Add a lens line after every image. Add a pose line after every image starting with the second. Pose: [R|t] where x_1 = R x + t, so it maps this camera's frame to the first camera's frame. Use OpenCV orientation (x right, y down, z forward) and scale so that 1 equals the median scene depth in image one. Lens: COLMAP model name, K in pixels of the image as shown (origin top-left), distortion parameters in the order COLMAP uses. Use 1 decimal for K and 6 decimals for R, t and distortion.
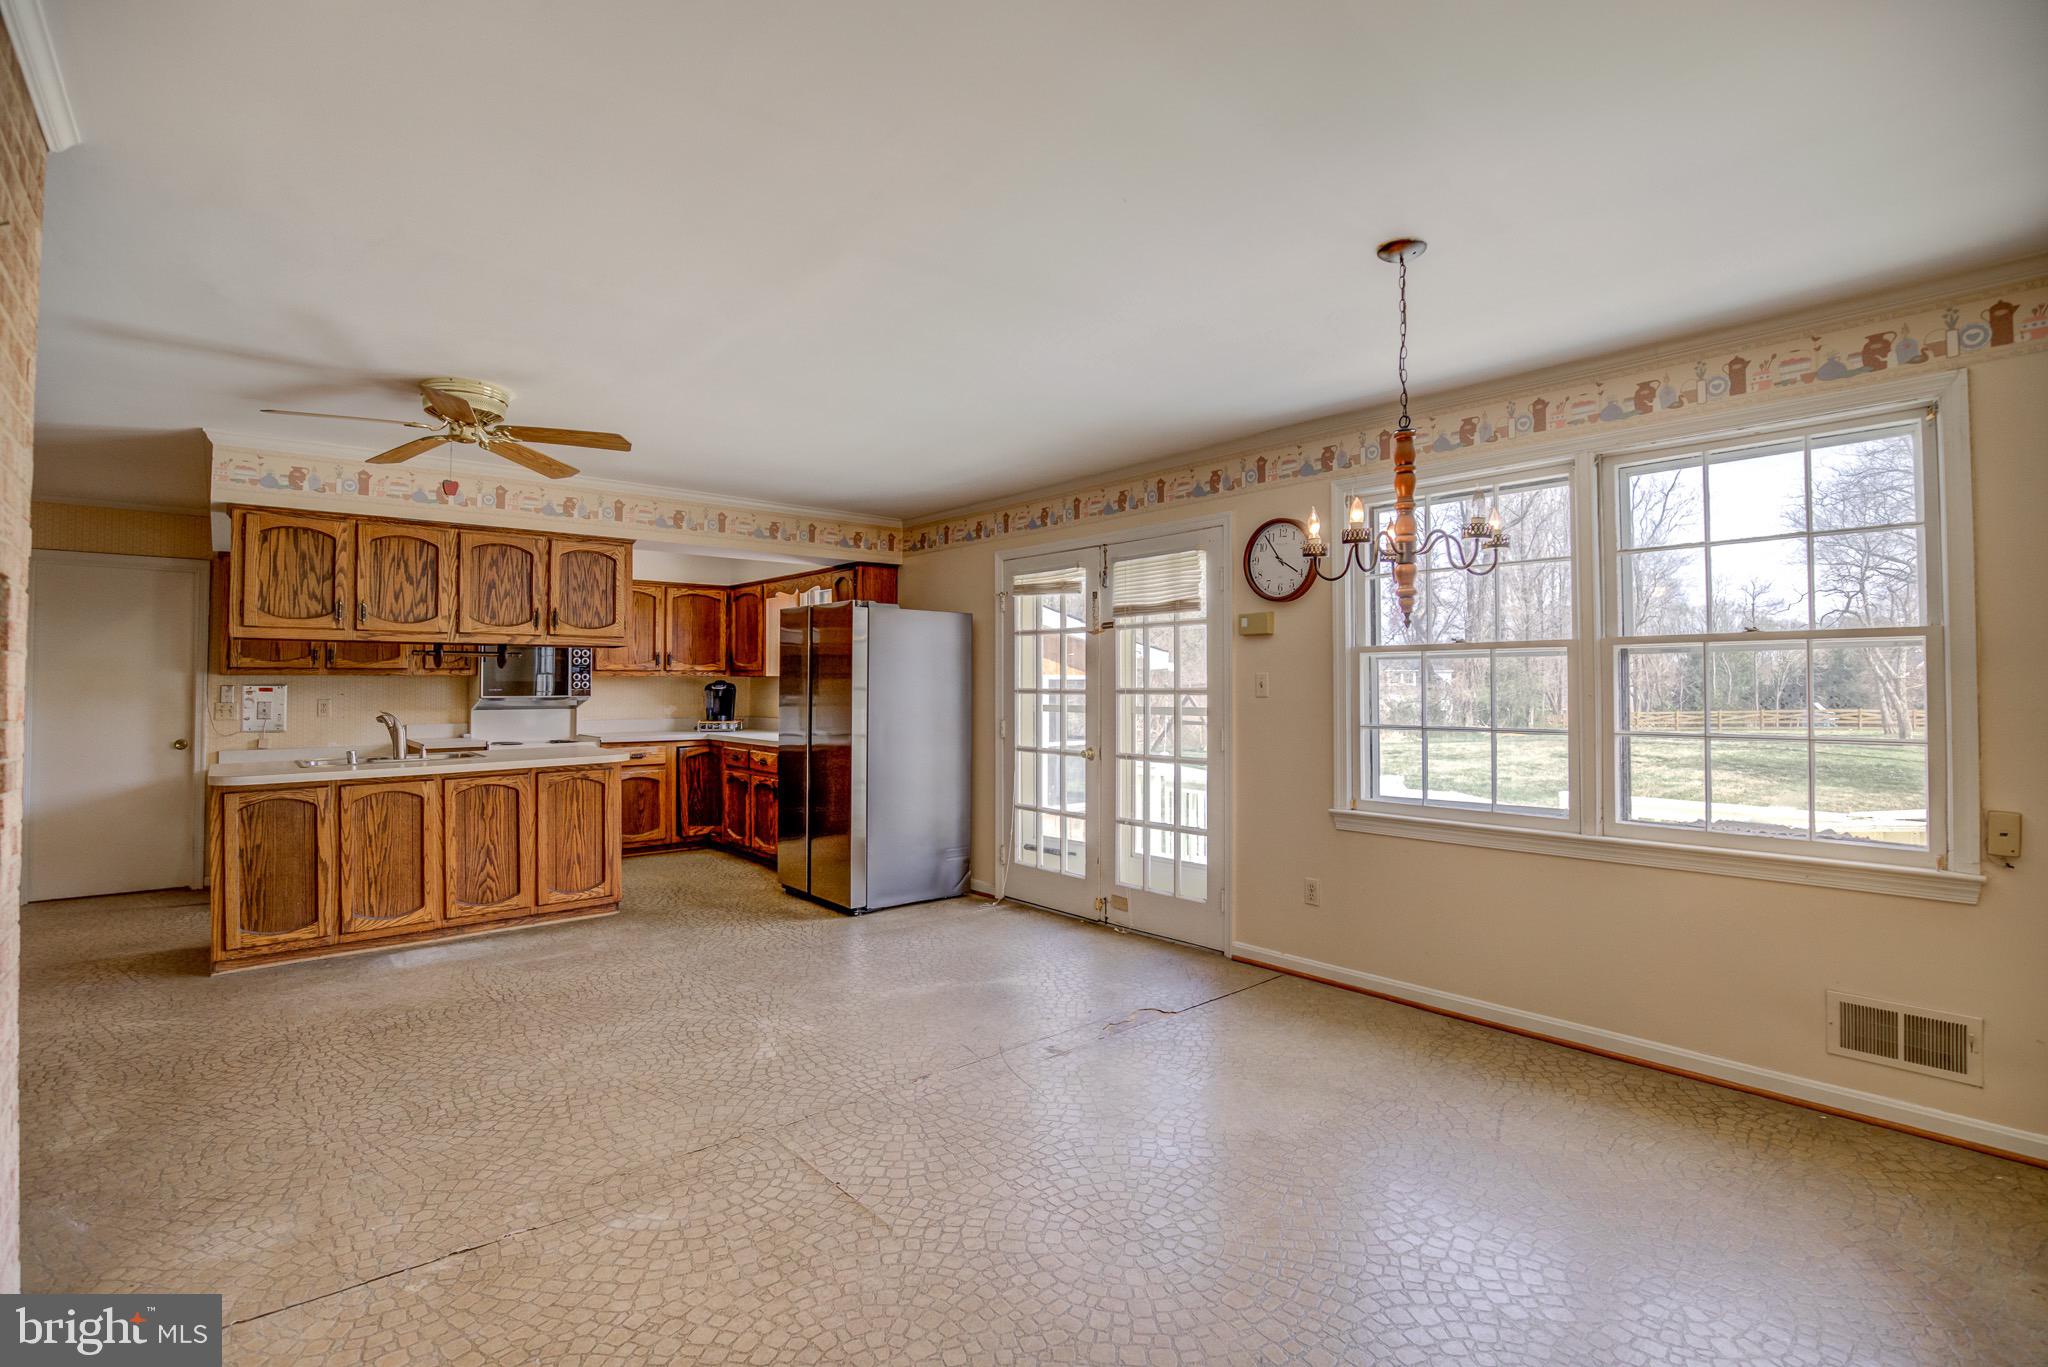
lens RADIAL K [[911.6, 0, 1030.4], [0, 911.6, 668.7], [0, 0, 1]] dist [-0.048926, 0.000215]
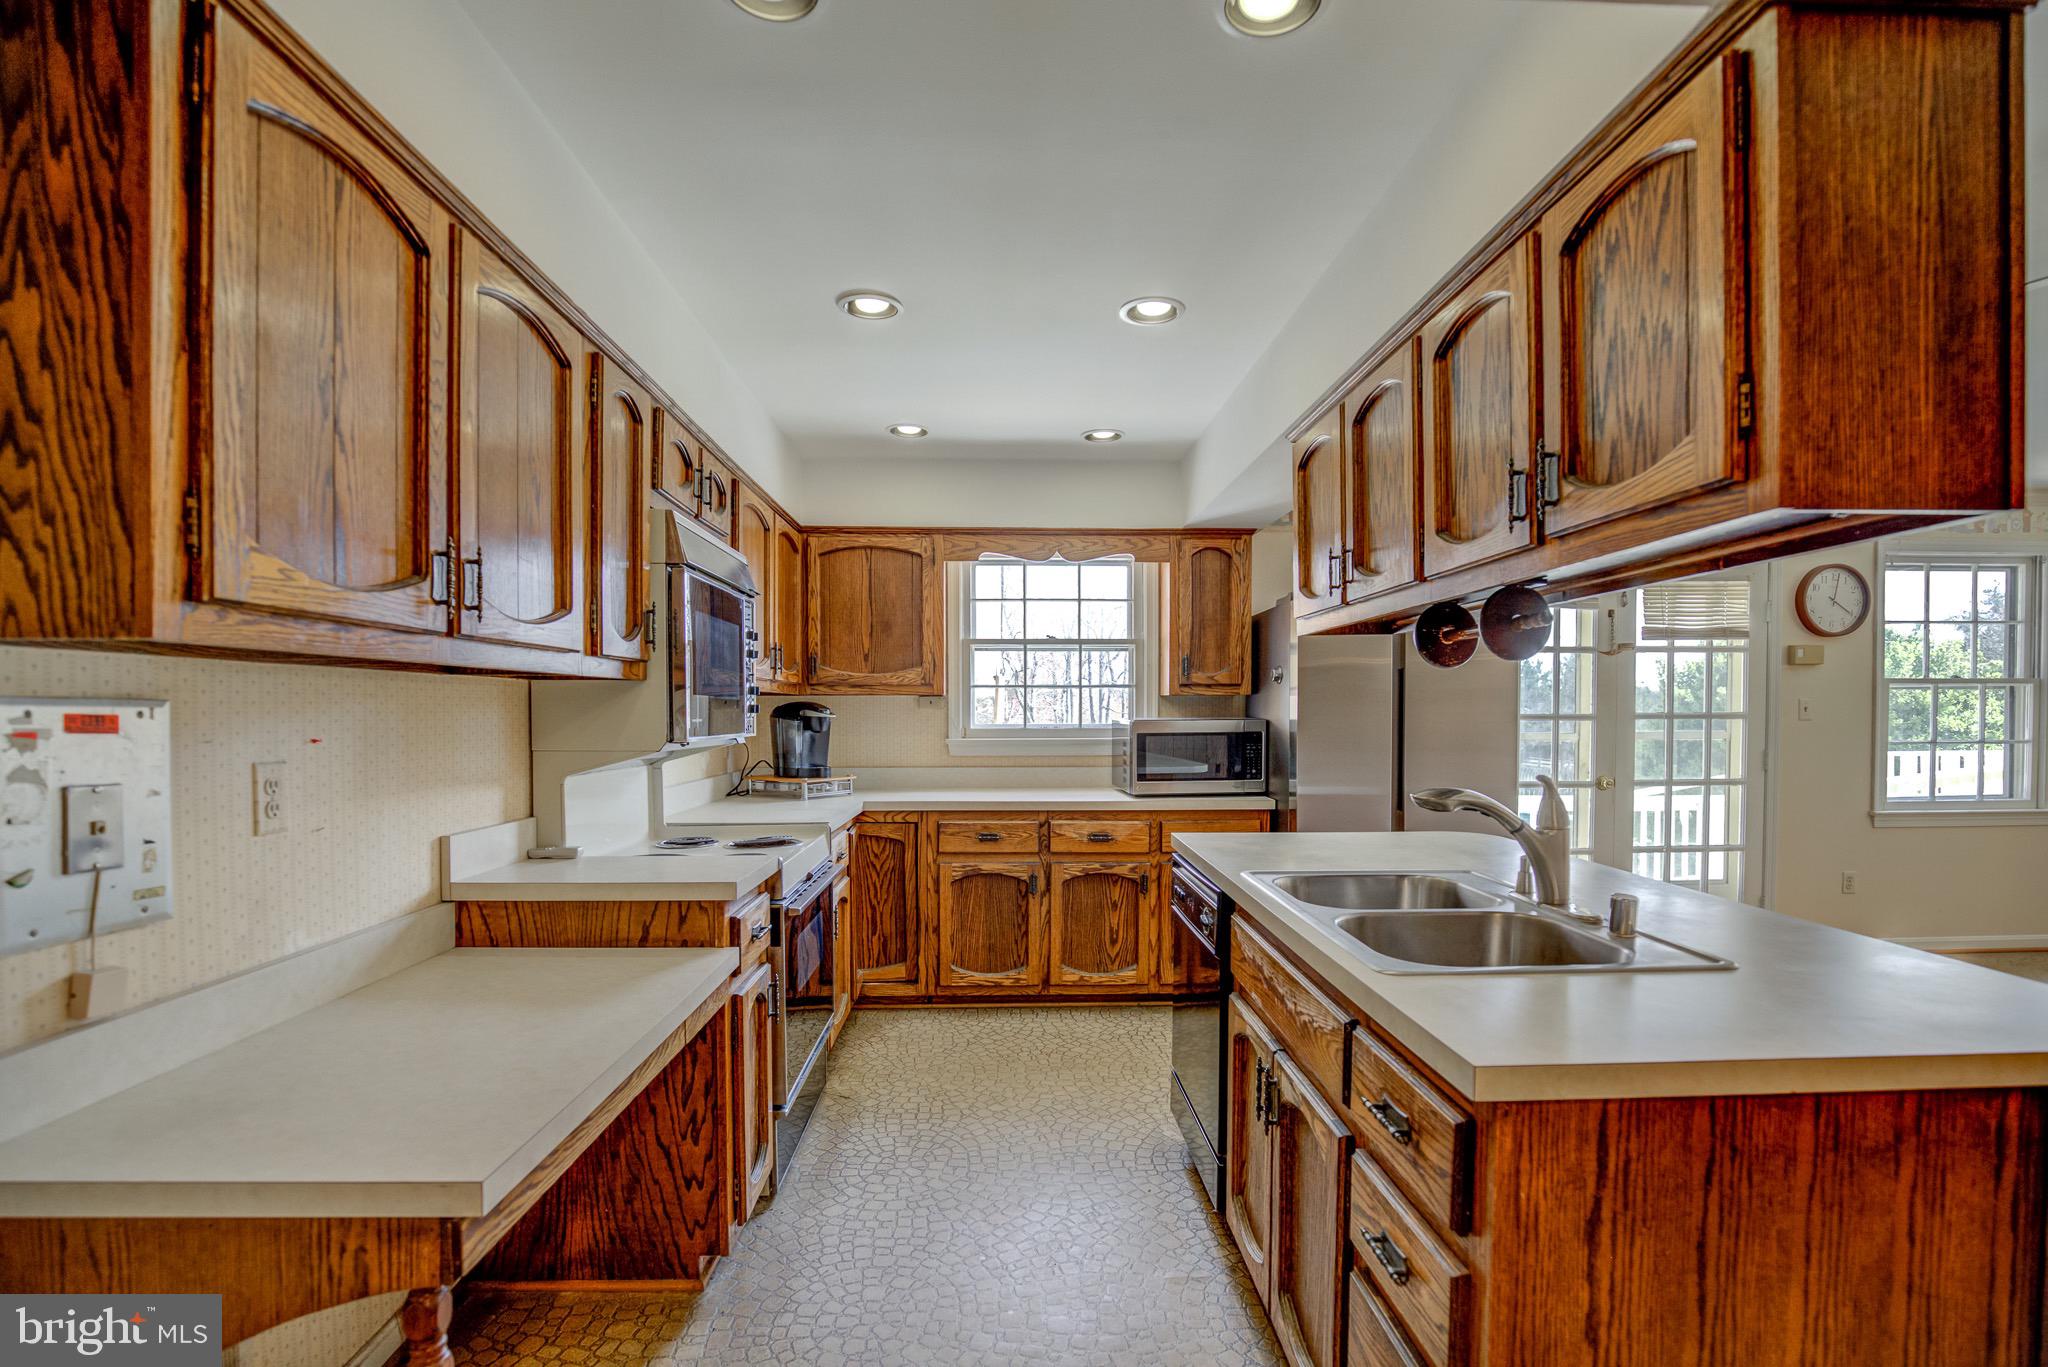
lens RADIAL K [[951.3, 0, 1031.2], [0, 951.3, 746.6], [0, 0, 1]] dist [-0.025553, 0.000284]
pose [[0.644739, -0.026190, 0.763954, -1.050031], [-0.011694, 0.998958, 0.044115, 0.020206], [-0.764313, -0.037376, 0.643761, 0.823215]]
